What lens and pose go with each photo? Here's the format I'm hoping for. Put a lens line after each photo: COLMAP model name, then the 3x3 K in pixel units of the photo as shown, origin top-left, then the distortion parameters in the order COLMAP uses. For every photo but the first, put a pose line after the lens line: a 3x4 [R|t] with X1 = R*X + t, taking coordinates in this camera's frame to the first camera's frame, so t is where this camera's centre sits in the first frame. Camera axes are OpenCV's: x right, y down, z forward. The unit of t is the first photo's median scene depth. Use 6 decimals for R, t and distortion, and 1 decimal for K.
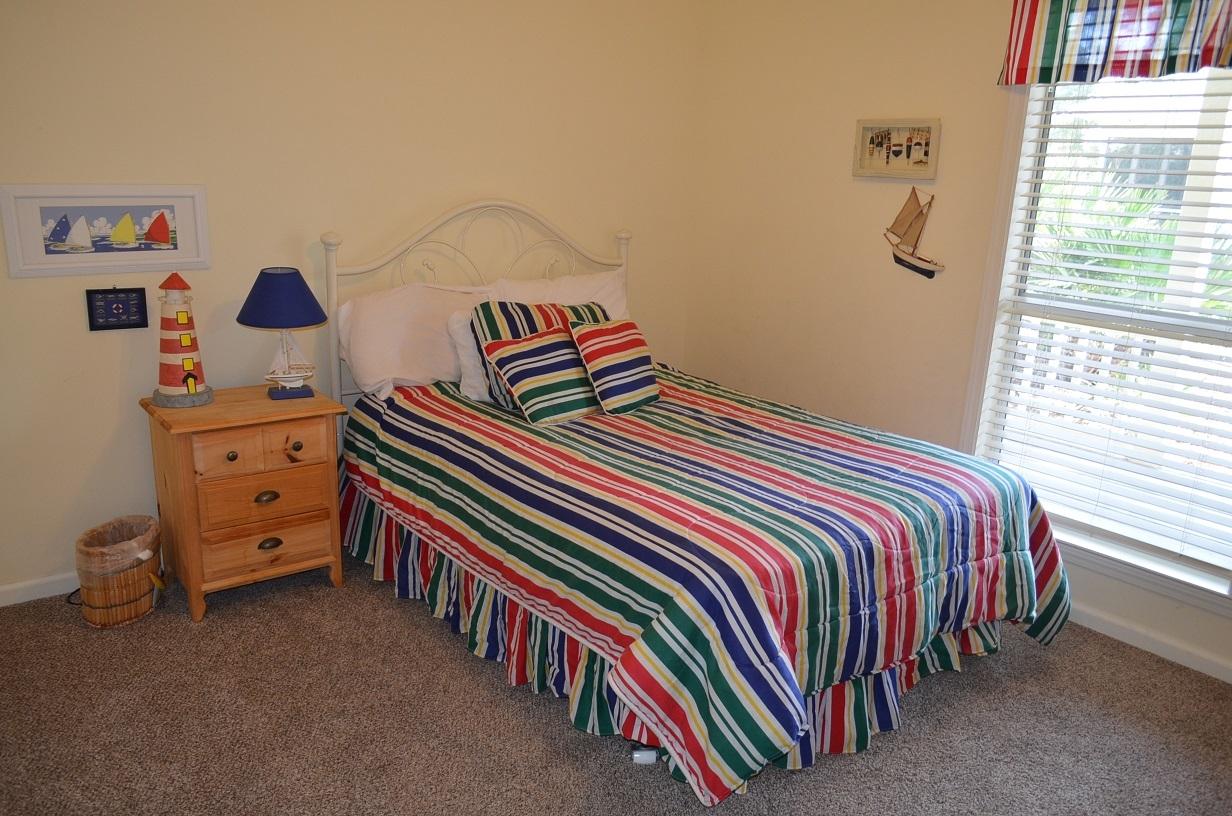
lens RADIAL K [[954.5, 0, 612.5], [0, 954.5, 412.2], [0, 0, 1]] dist [-0.002294, -0.004616]
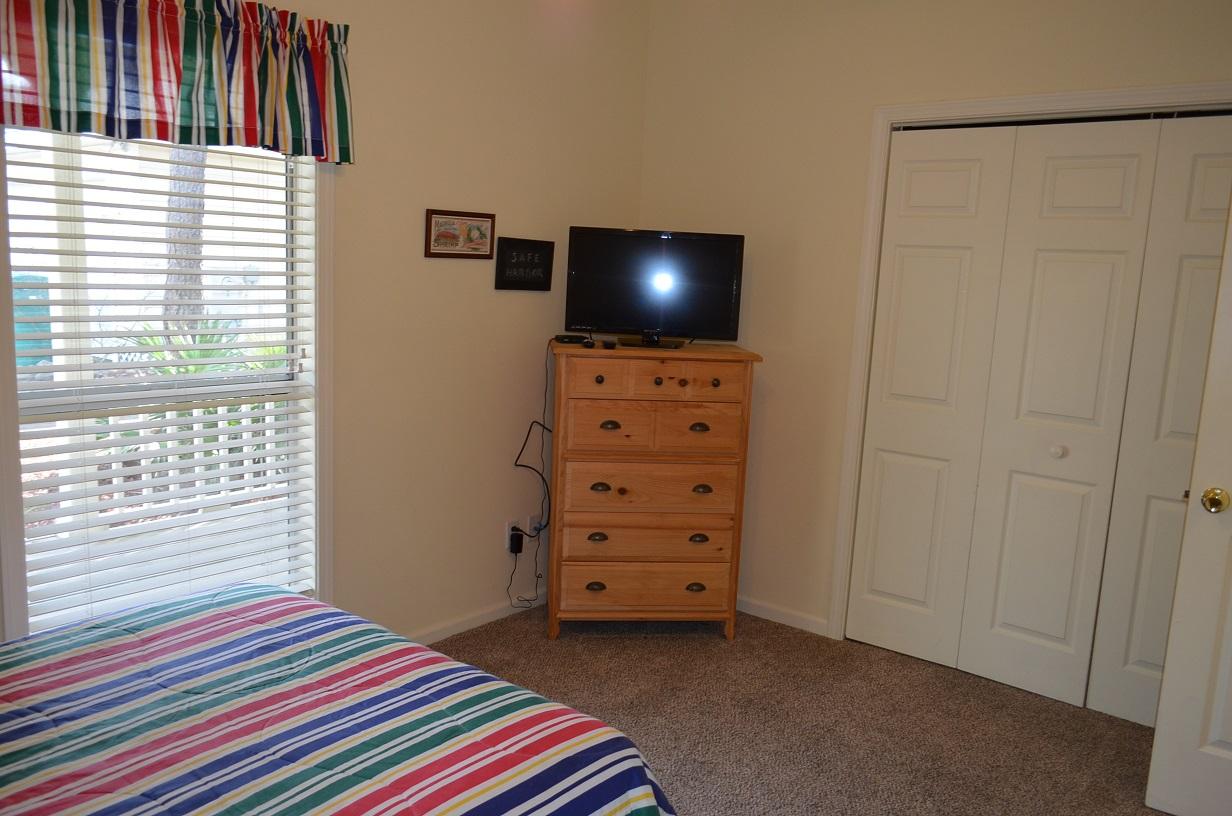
lens RADIAL K [[954.5, 0, 612.5], [0, 954.5, 412.2], [0, 0, 1]] dist [-0.002294, -0.004616]
pose [[-0.209059, -0.197103, 0.957833, -0.480289], [0.202371, 0.949554, 0.239569, -0.241659], [-0.956734, 0.243922, -0.158625, 0.816420]]
